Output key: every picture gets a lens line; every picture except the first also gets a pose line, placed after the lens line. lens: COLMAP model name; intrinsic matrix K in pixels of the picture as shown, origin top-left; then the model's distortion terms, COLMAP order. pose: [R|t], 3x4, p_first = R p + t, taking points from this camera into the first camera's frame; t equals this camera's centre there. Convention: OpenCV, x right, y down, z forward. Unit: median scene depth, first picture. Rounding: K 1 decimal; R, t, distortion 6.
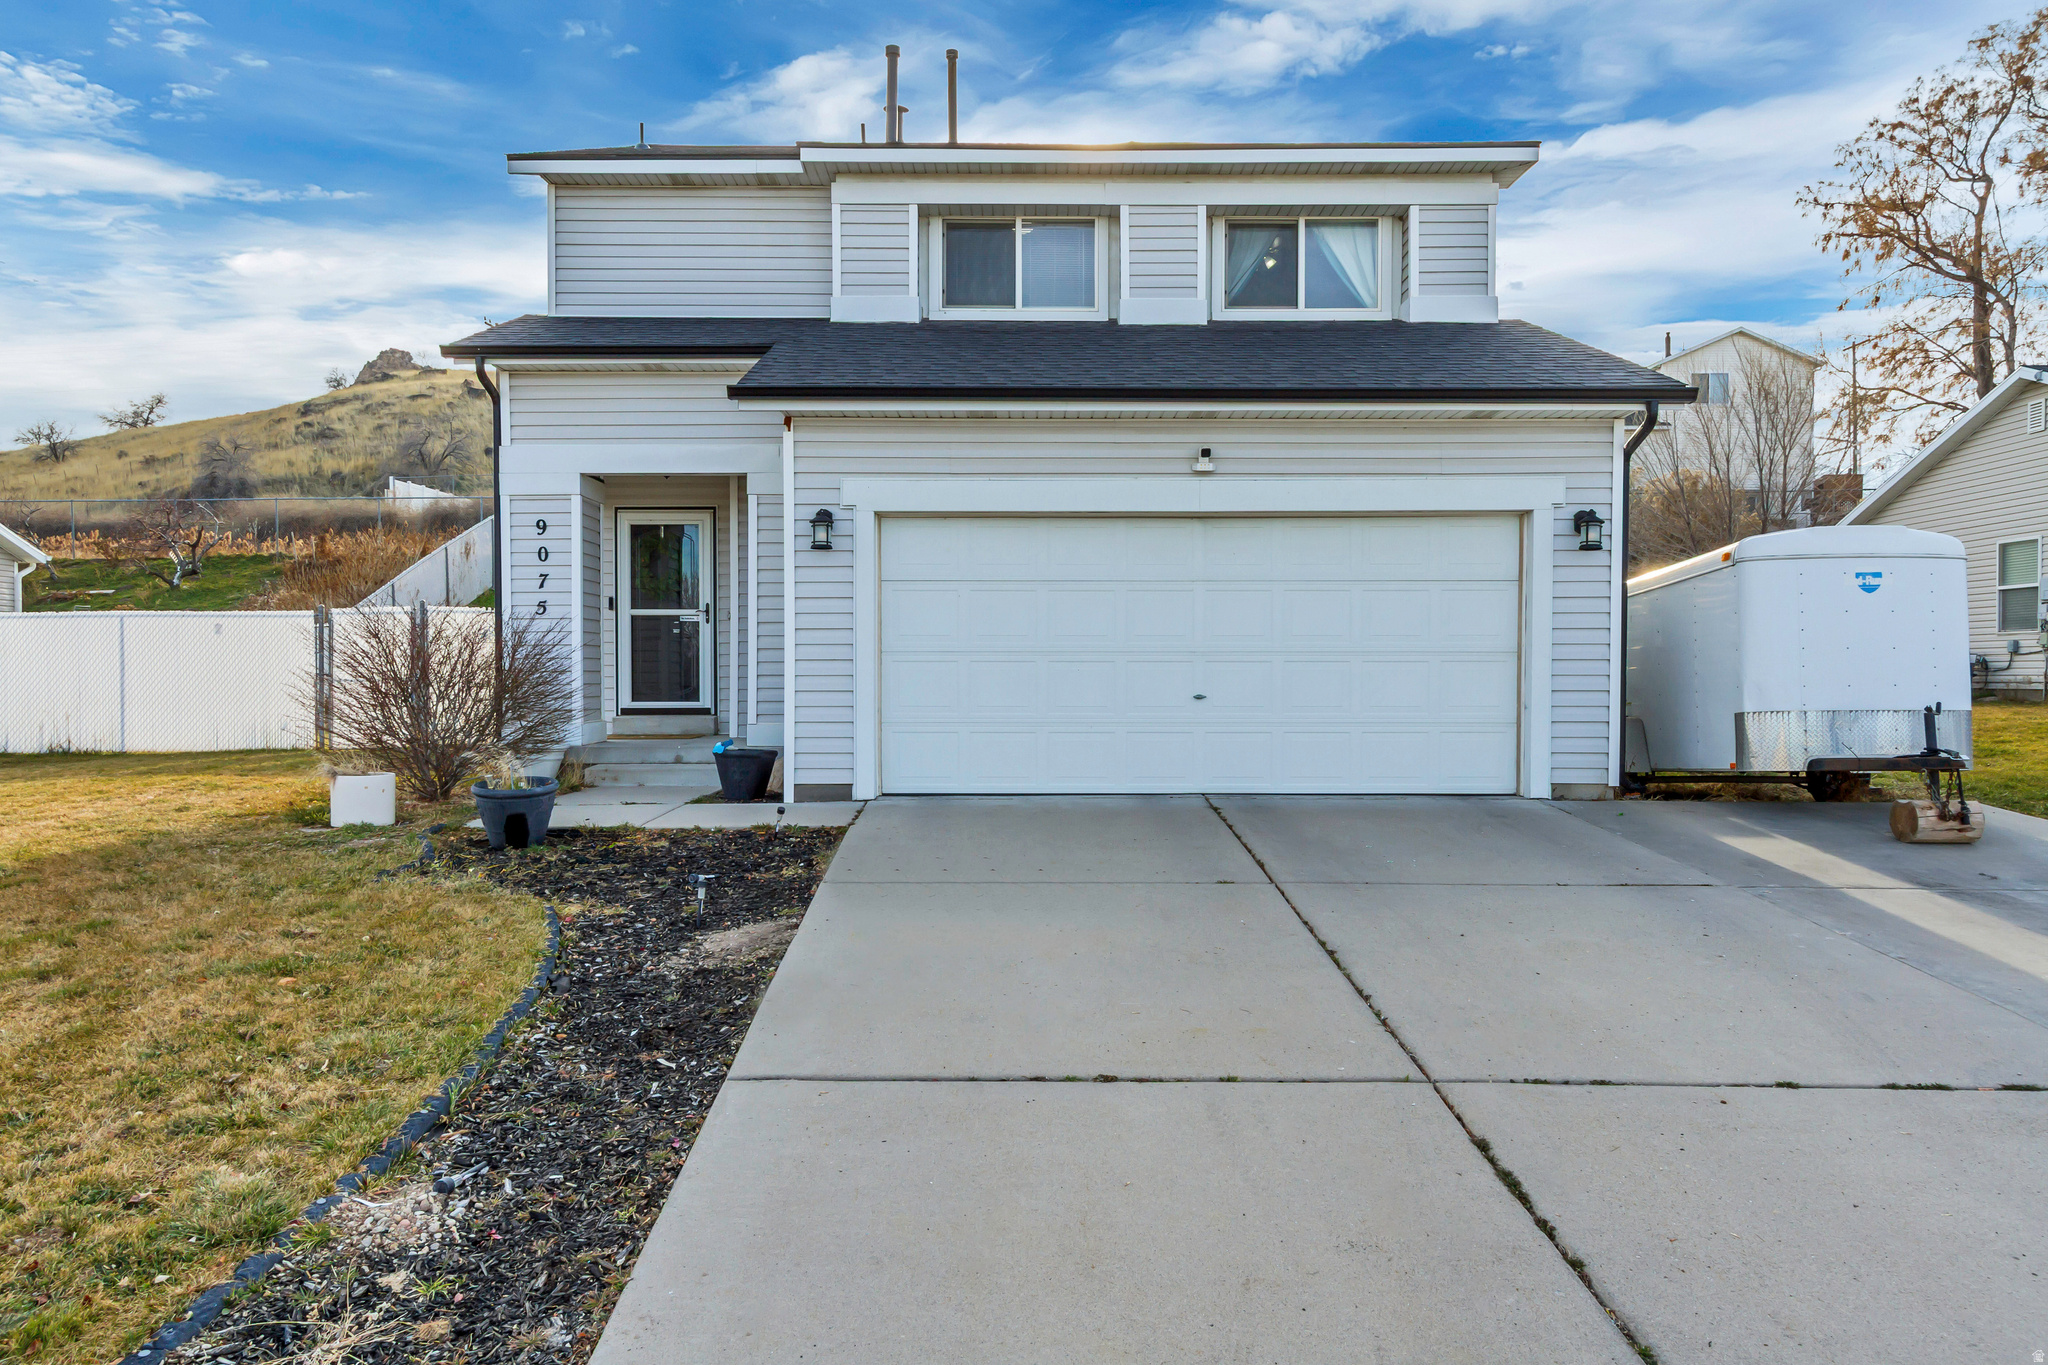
lens RADIAL K [[1283.4, 0, 1024.4], [0, 1283.4, 692.1], [0, 0, 1]] dist [0.010630, 0.001827]
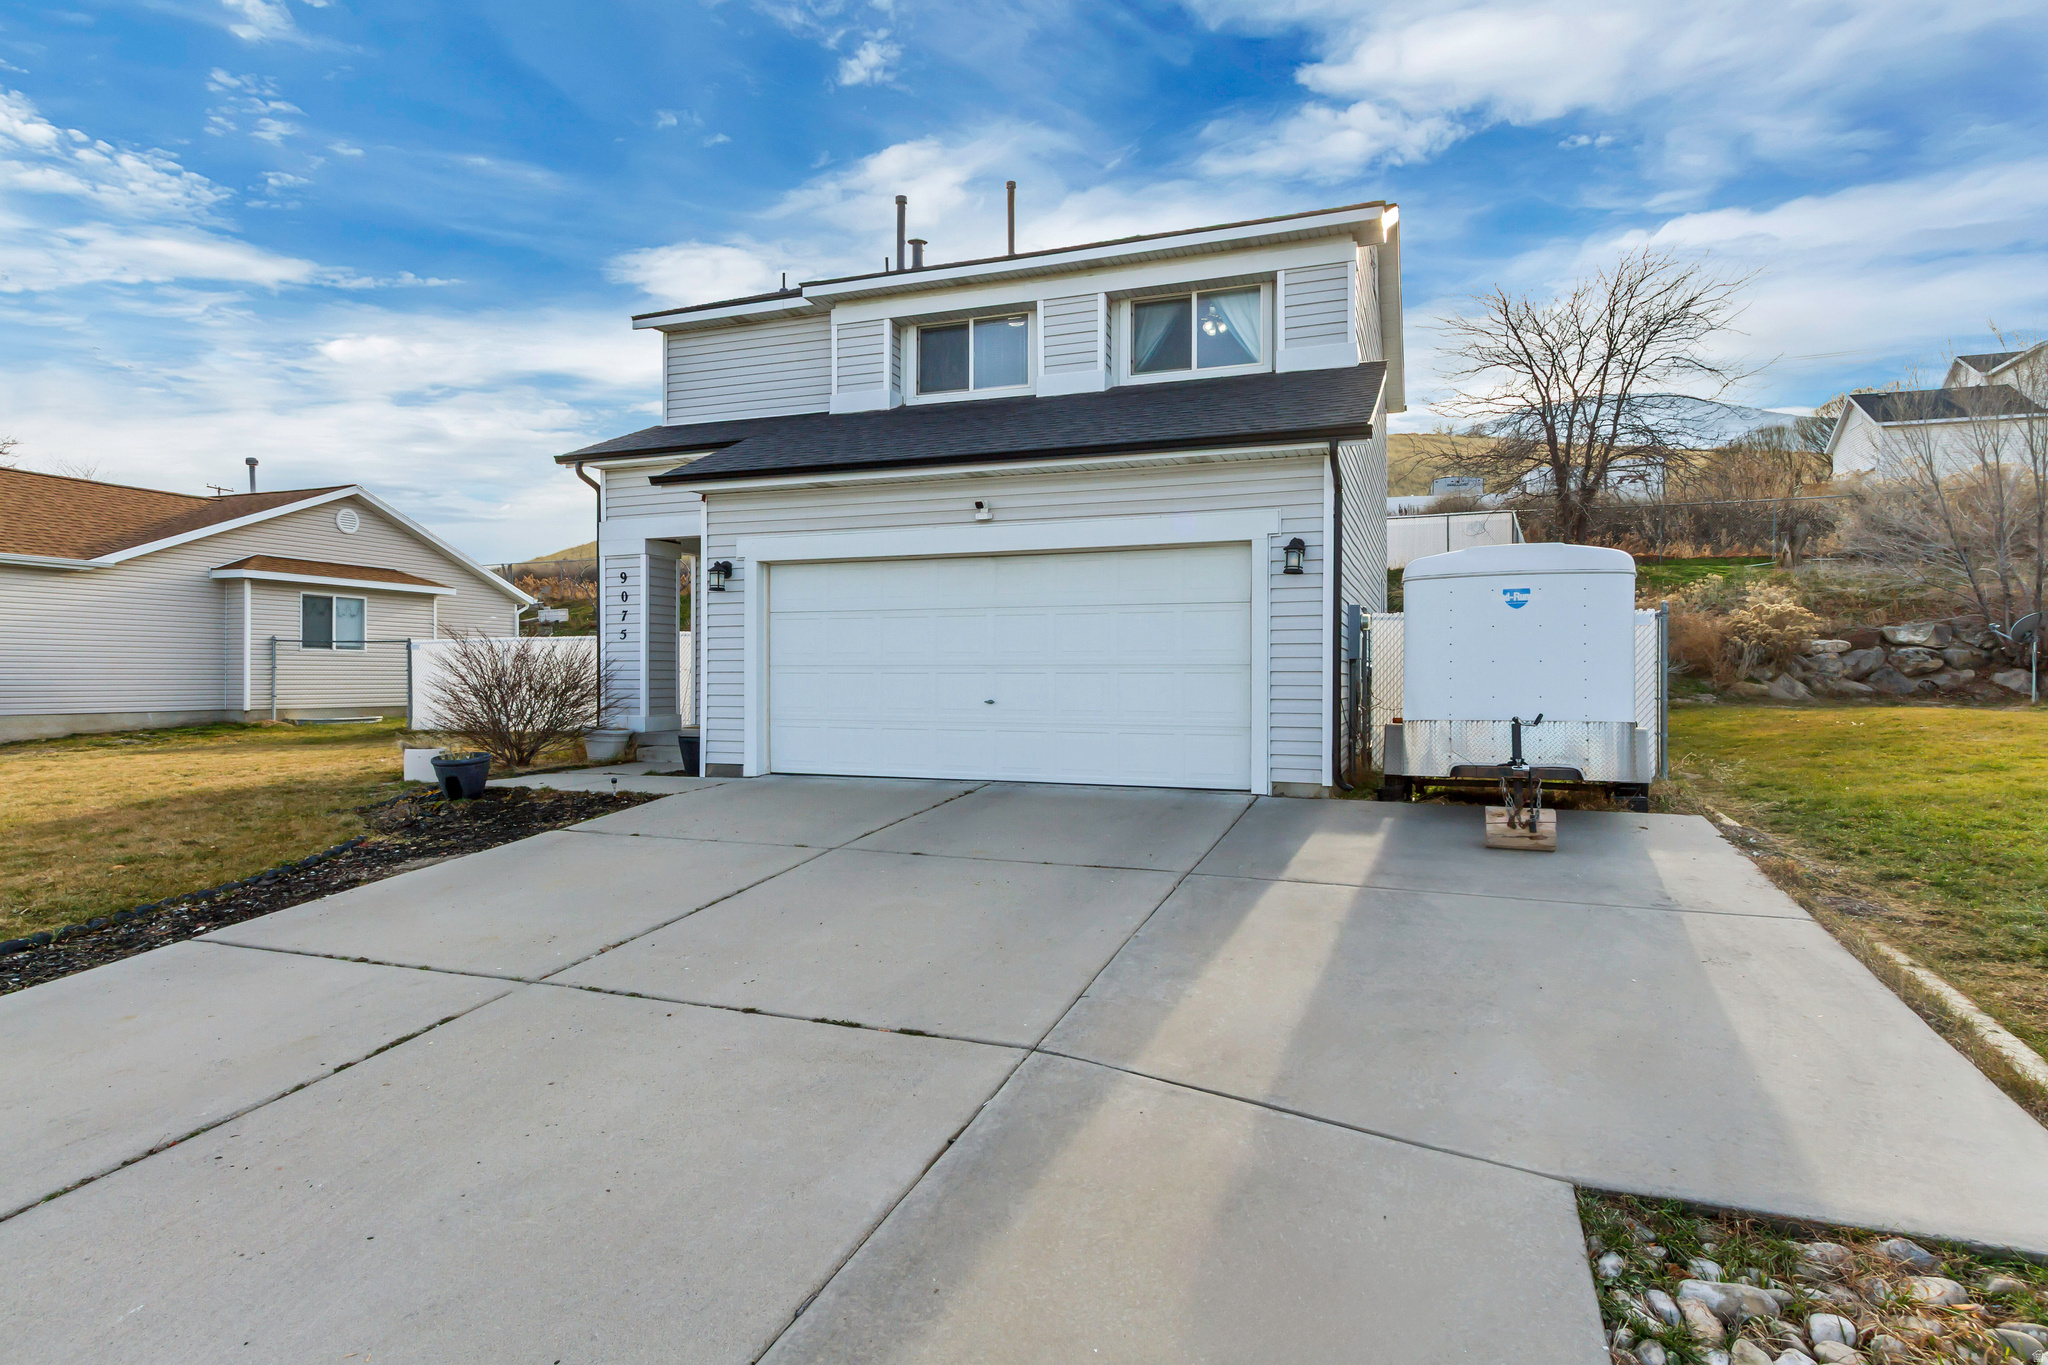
lens RADIAL K [[1094.3, 0, 1032.7], [0, 1094.3, 669.5], [0, 0, 1]] dist [0.011209, 0.000156]
pose [[0.938392, -0.001255, -0.345570, 0.433612], [-0.005758, 0.999798, -0.019267, -0.005891], [0.345525, 0.020070, 0.938195, 0.022052]]
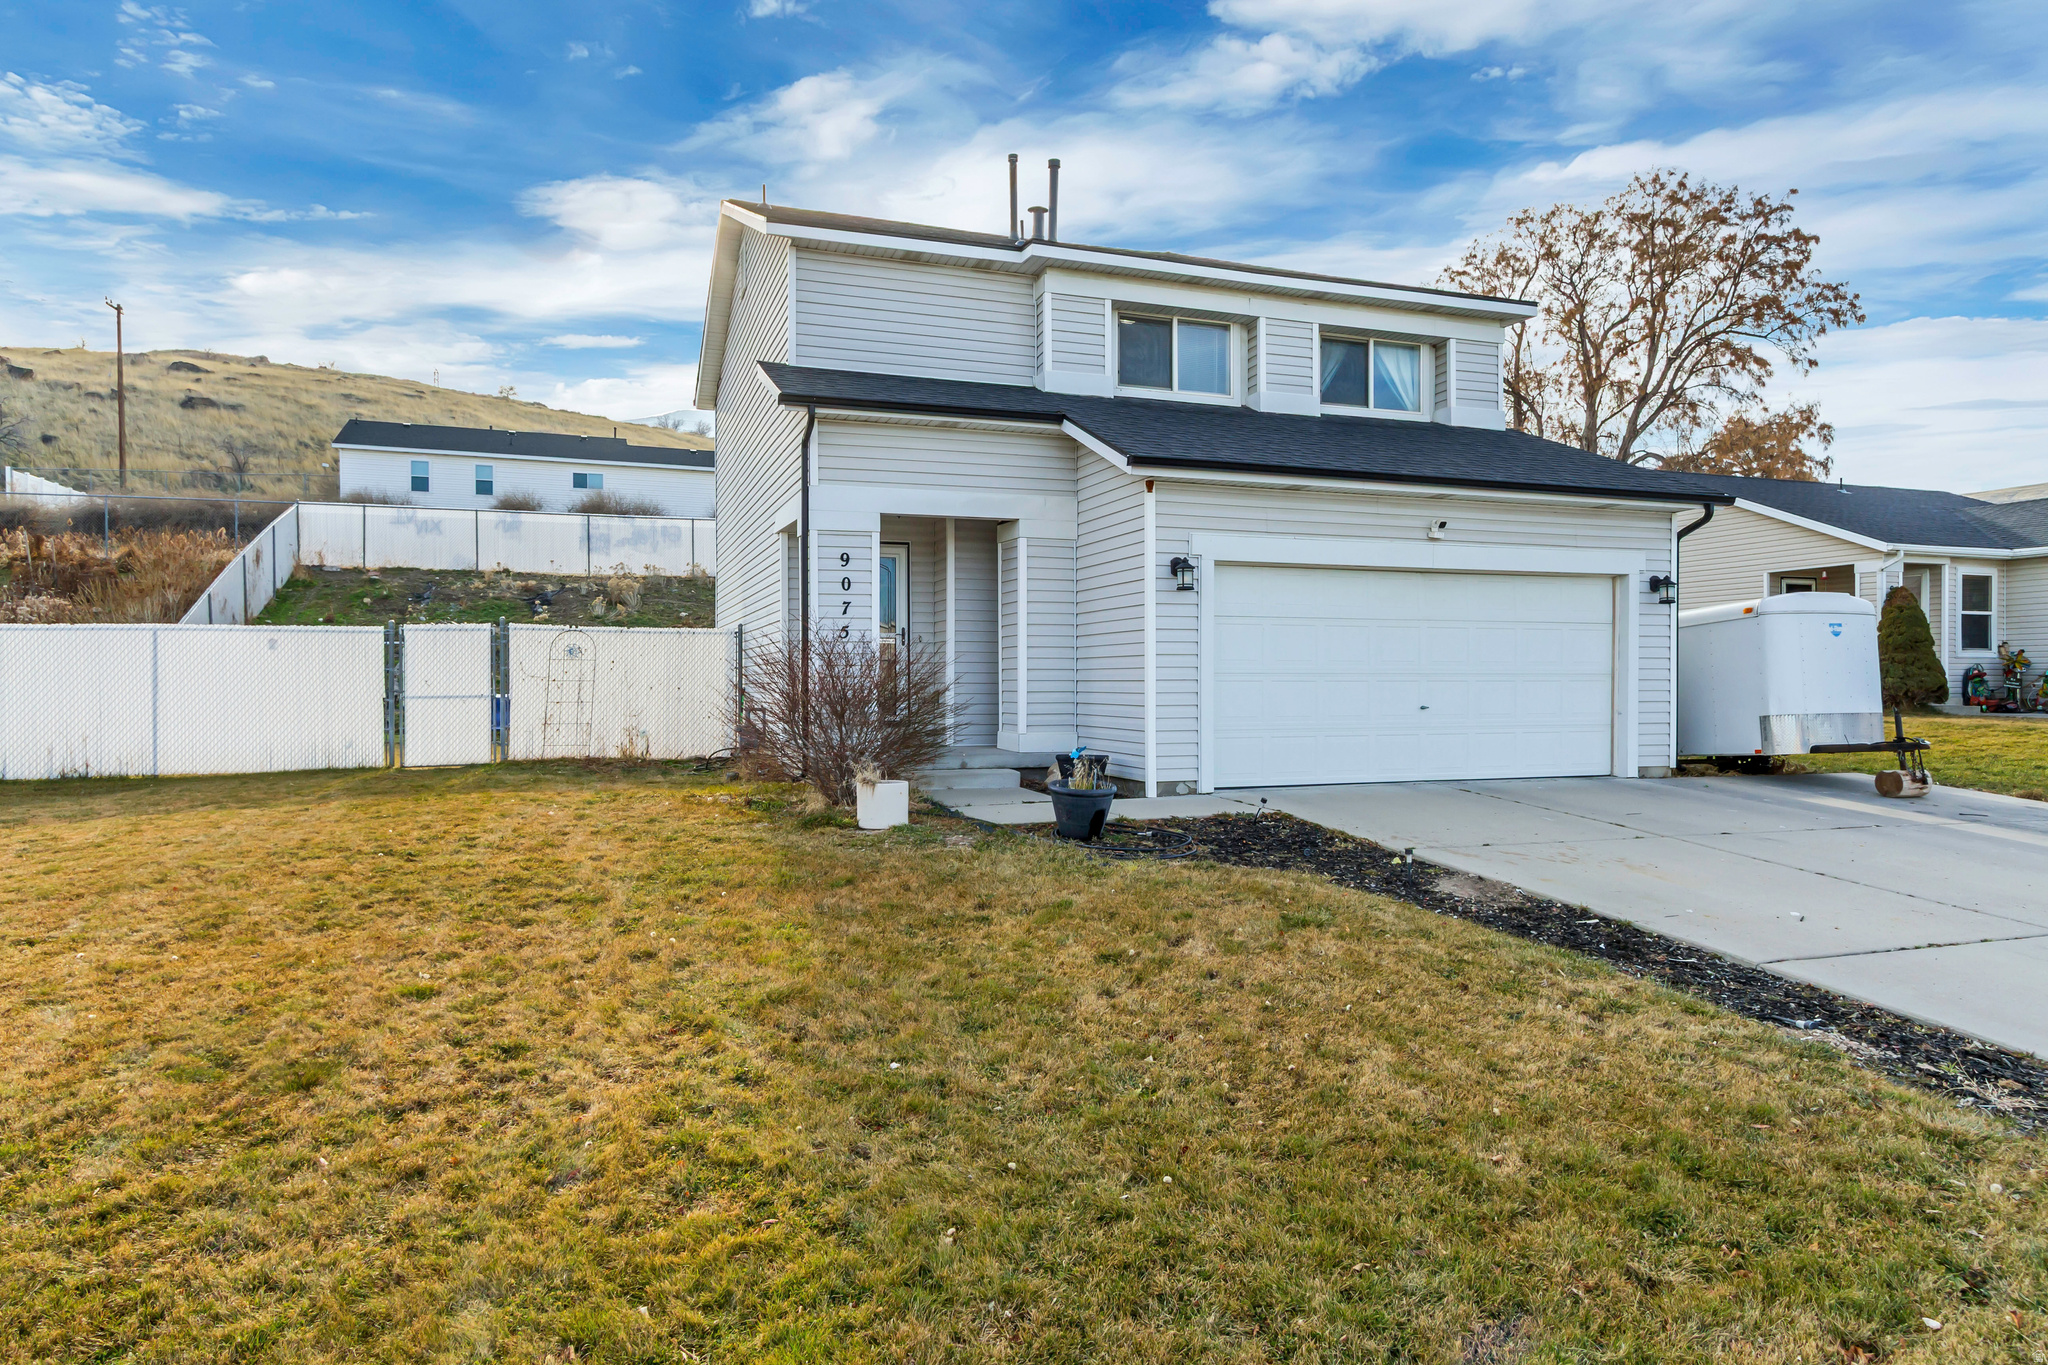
lens RADIAL K [[1191.0, 0, 1011.8], [0, 1191.0, 685.9], [0, 0, 1]] dist [0.006130, 0.001003]
pose [[0.947208, -0.001266, 0.320619, -0.531162], [0.005763, 0.999898, -0.013078, -0.004166], [-0.320569, 0.014236, 0.947118, -0.021605]]
